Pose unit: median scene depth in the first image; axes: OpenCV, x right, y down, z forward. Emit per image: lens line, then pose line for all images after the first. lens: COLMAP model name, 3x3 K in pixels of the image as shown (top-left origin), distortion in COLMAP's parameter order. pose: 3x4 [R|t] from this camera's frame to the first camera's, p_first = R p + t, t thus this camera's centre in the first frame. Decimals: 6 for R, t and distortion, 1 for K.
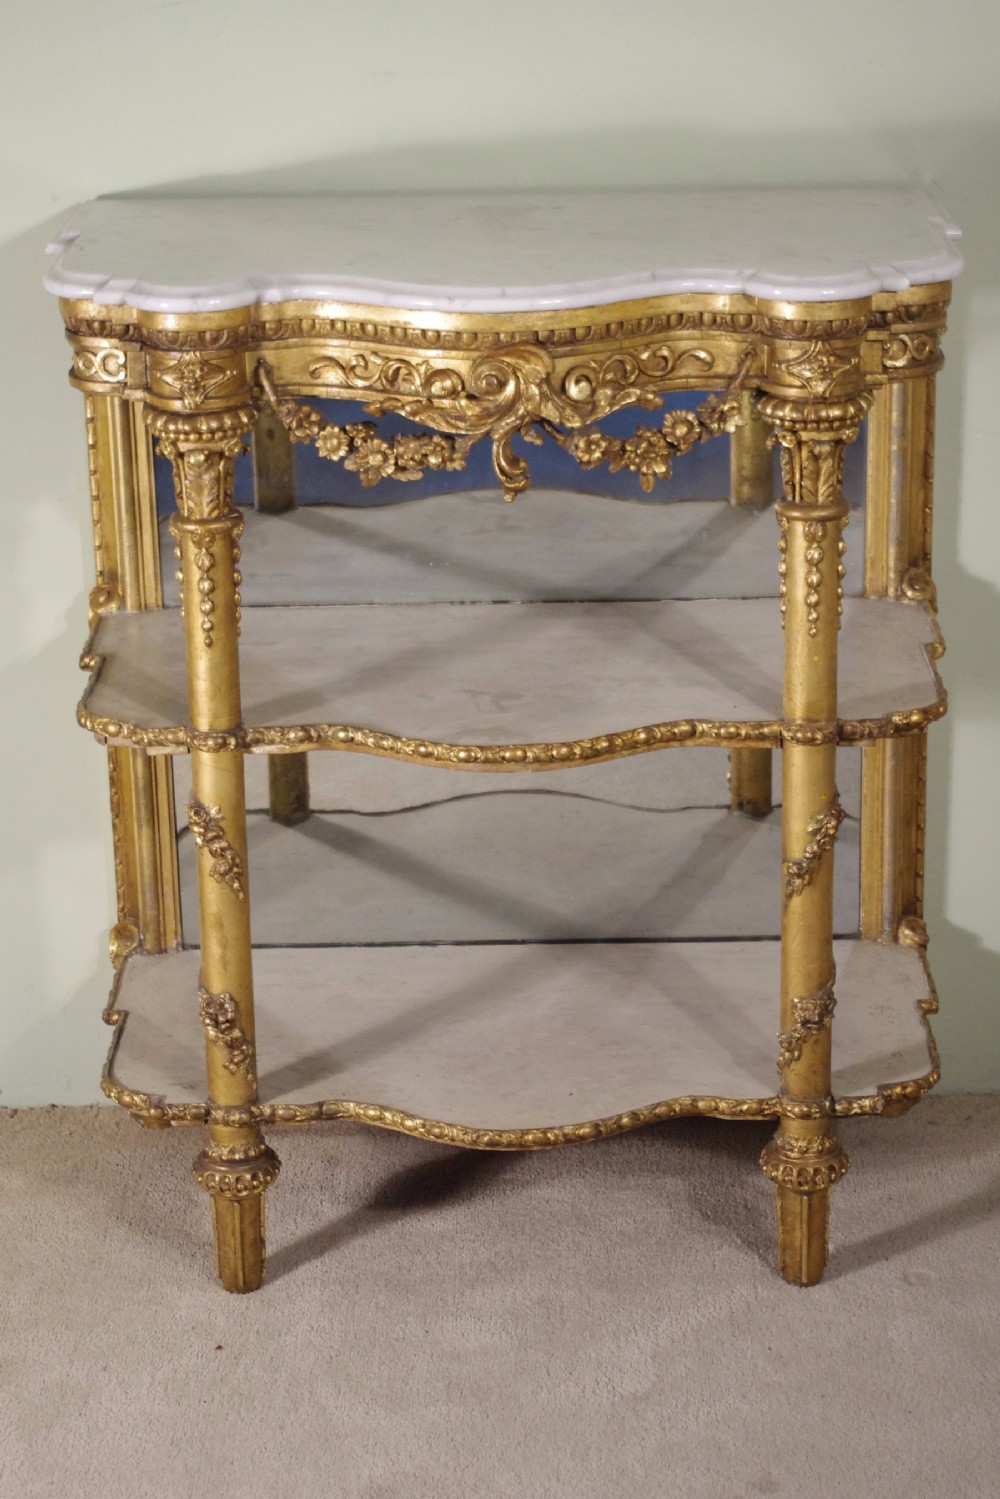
lens RADIAL K [[3355.9, 0, 505.3], [0, 3355.9, 740.5], [0, 0, 1]] dist [0.000725, 0.000000]
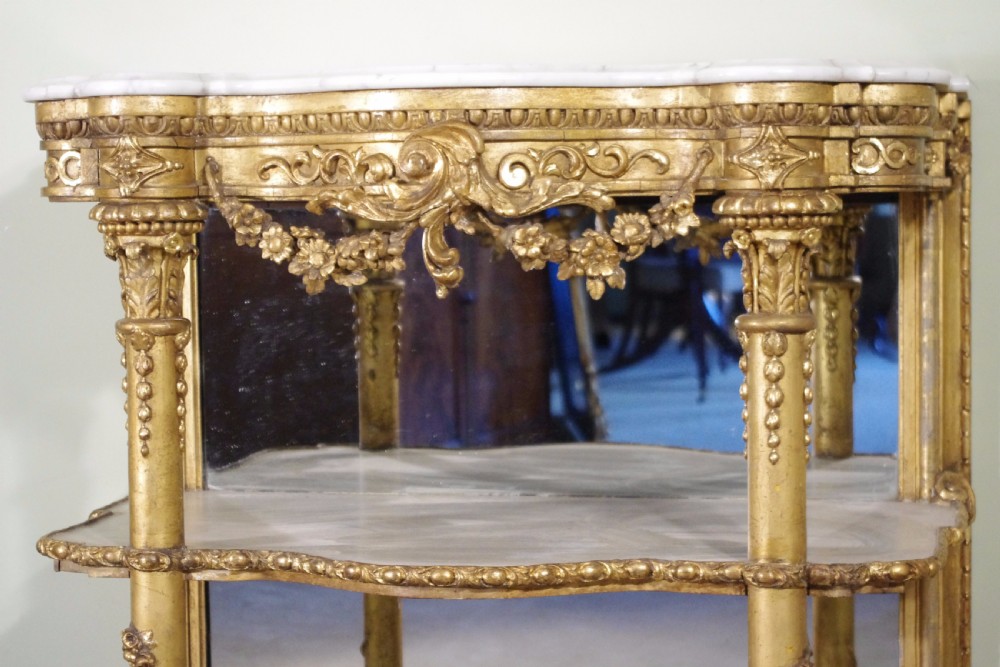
lens RADIAL K [[2315.0, 0, 510.5], [0, 2315.0, 313.3], [0, 0, 1]] dist [0.009361, 0.000000]
pose [[0.980821, 0.017021, -0.194166, 0.144828], [-0.068812, 0.962271, -0.263249, 0.101772], [0.182359, 0.271561, 0.944986, 0.386840]]
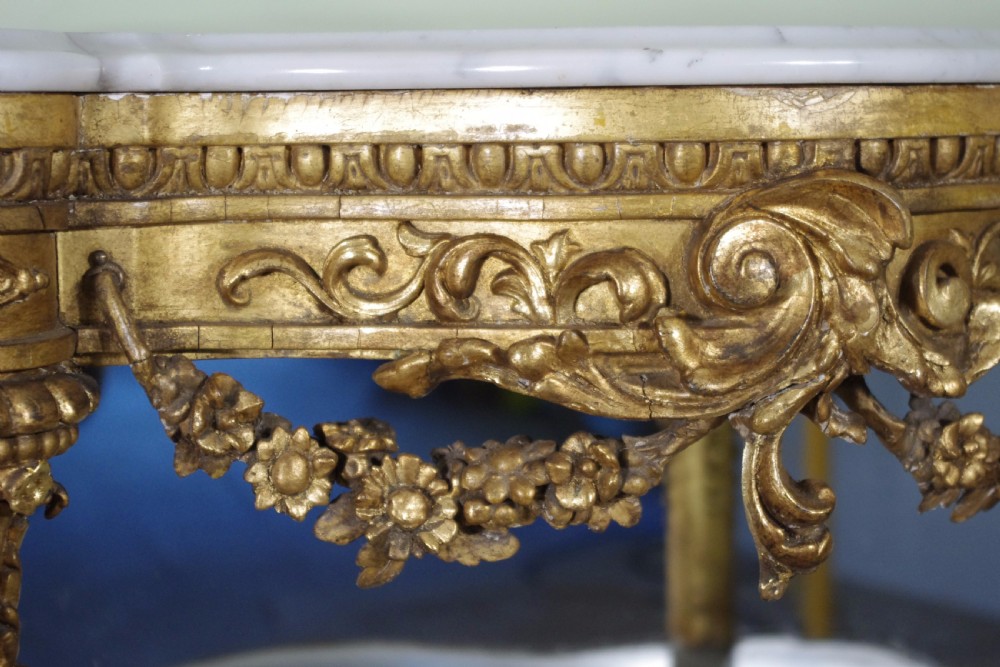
lens RADIAL K [[2315.0, 0, 509.8], [0, 2315.0, 331.3], [0, 0, 1]] dist [0.009361, 0.000000]
pose [[0.964995, -0.017905, 0.261658, -0.095947], [0.078254, 0.971880, -0.222096, -0.043720], [-0.250323, 0.234797, 0.939260, 0.743224]]
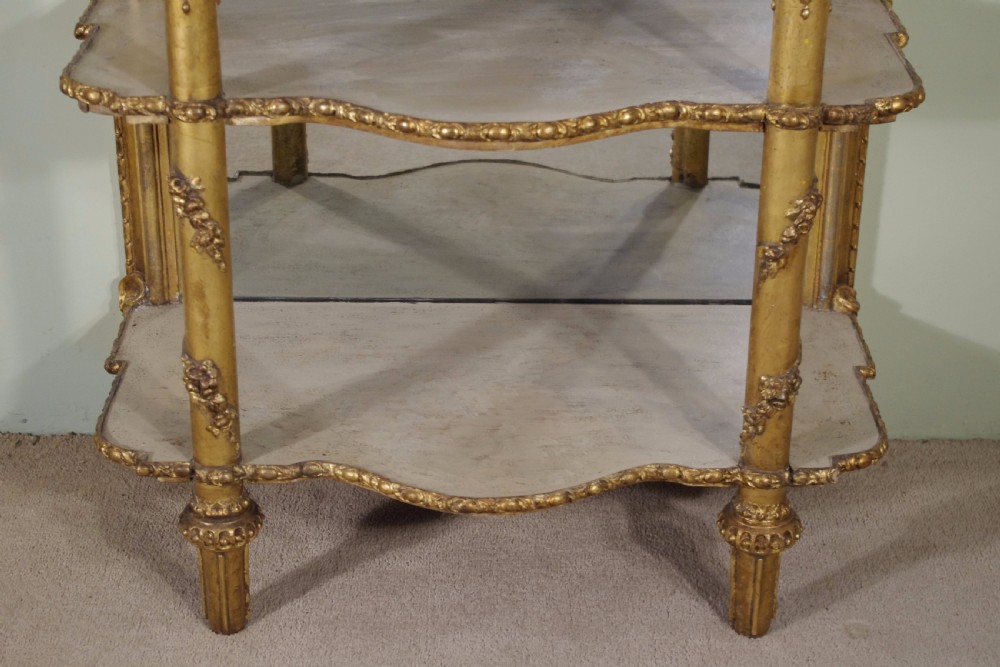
lens RADIAL K [[1933.5, 0, 511.5], [0, 1933.5, 355.0], [0, 0, 1]] dist [-0.009182, 0.000000]
pose [[0.999342, 0.020319, 0.030041, -0.009214], [-0.023862, 0.992153, 0.122729, -0.000733], [-0.027312, -0.123365, 0.991985, 0.436170]]
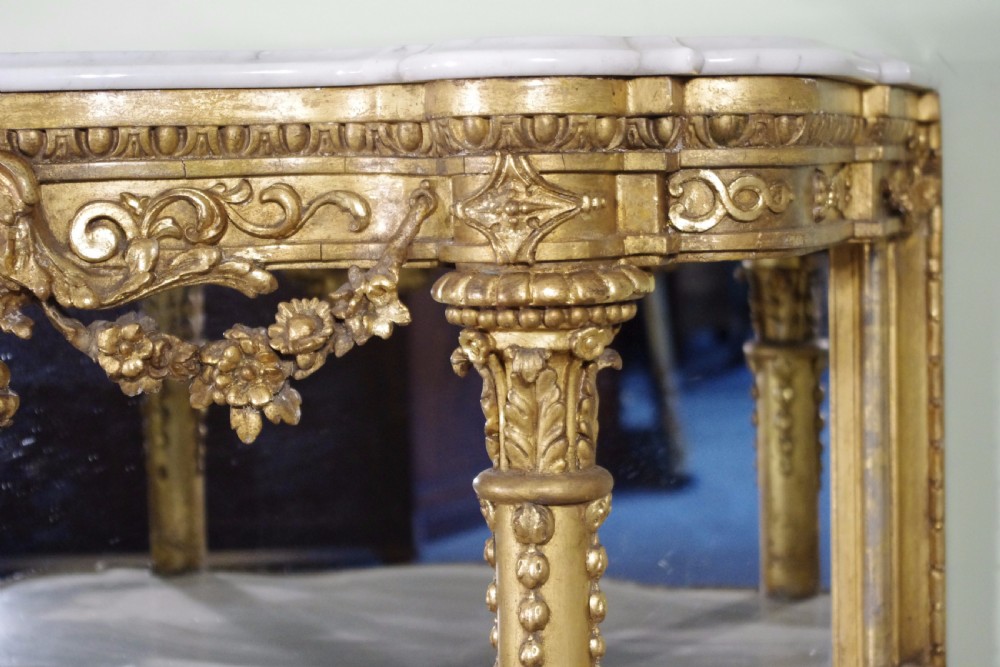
lens RADIAL K [[2315.0, 0, 517.7], [0, 2315.0, 325.0], [0, 0, 1]] dist [0.009361, 0.000000]
pose [[0.963856, 0.016417, -0.265919, 0.189022], [-0.082220, 0.967712, -0.238272, -0.004478], [0.253421, 0.251524, 0.934084, 0.646142]]
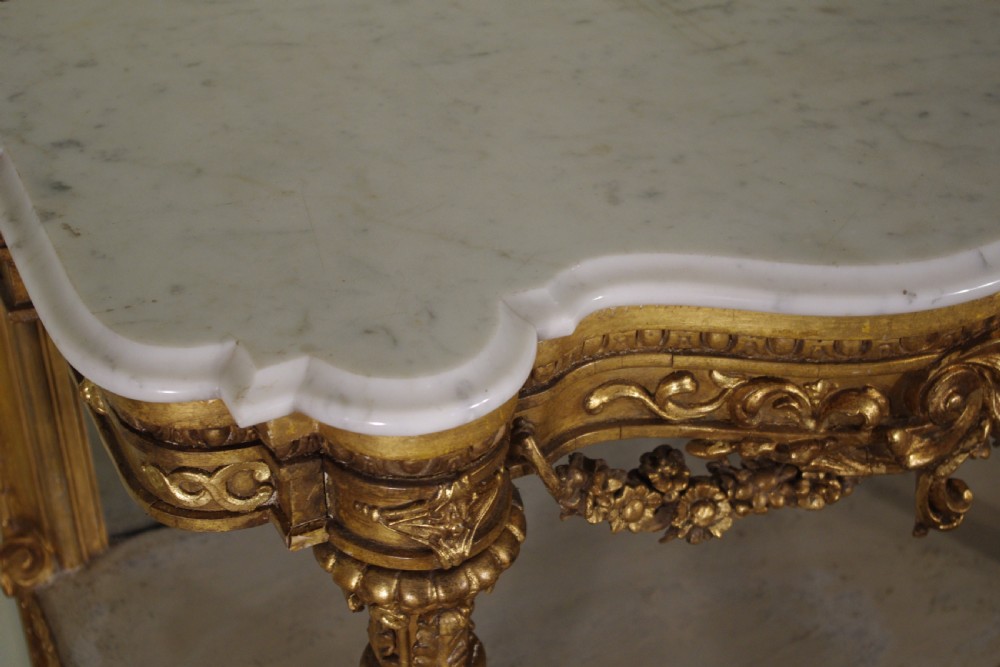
lens RADIAL K [[1802.6, 0, 501.1], [0, 1802.6, 328.3], [0, 0, 1]] dist [0.007129, 0.000000]
pose [[0.898013, -0.245057, 0.365403, -0.179158], [0.130211, 0.941346, 0.311307, -0.218954], [-0.420258, -0.231978, 0.877251, 0.741271]]
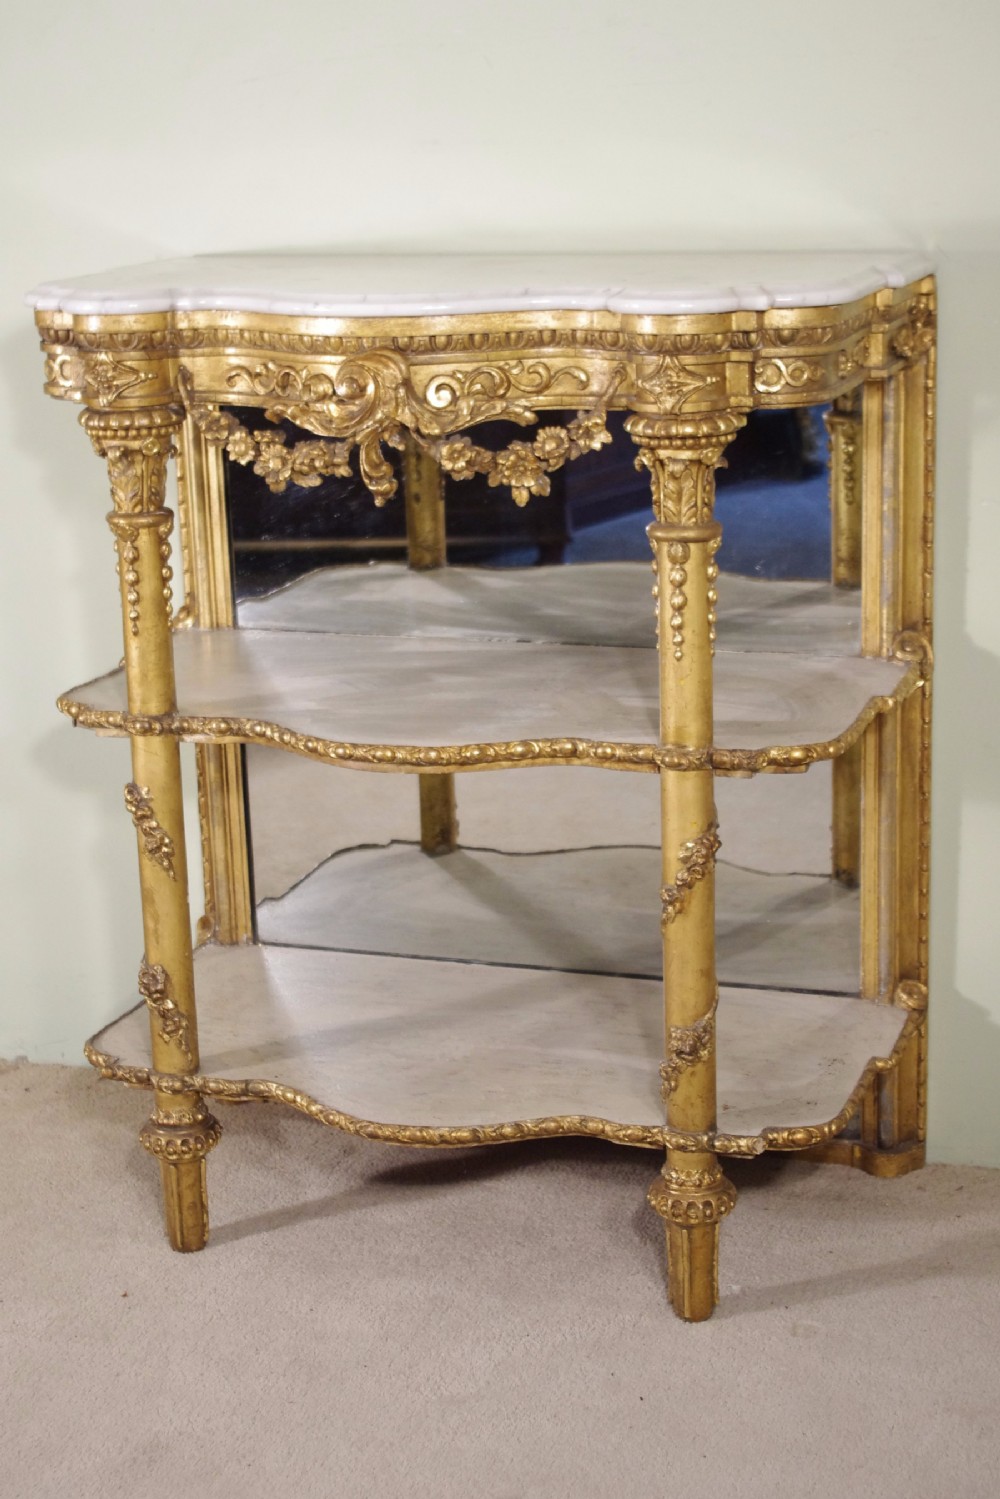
lens RADIAL K [[2554.1, 0, 486.6], [0, 2554.1, 743.5], [0, 0, 1]] dist [-0.019395, 0.000000]
pose [[0.945104, 0.072225, -0.318688, 0.285888], [-0.092861, 0.994422, -0.050023, 0.037696], [0.313298, 0.076871, 0.946539, 0.267347]]
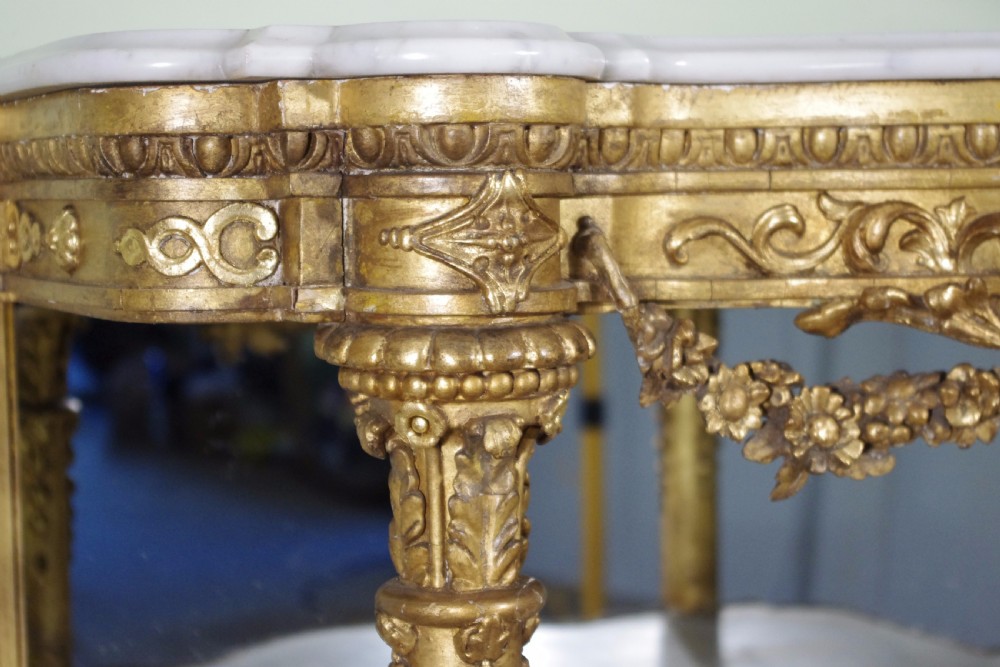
lens RADIAL K [[2238.8, 0, 512.0], [0, 2238.8, 328.9], [0, 0, 1]] dist [0.000725, 0.000000]
pose [[0.902587, -0.023543, 0.429863, -0.208583], [0.135435, 0.963334, -0.231614, -0.031811], [-0.408649, 0.267271, 0.872681, 0.744834]]
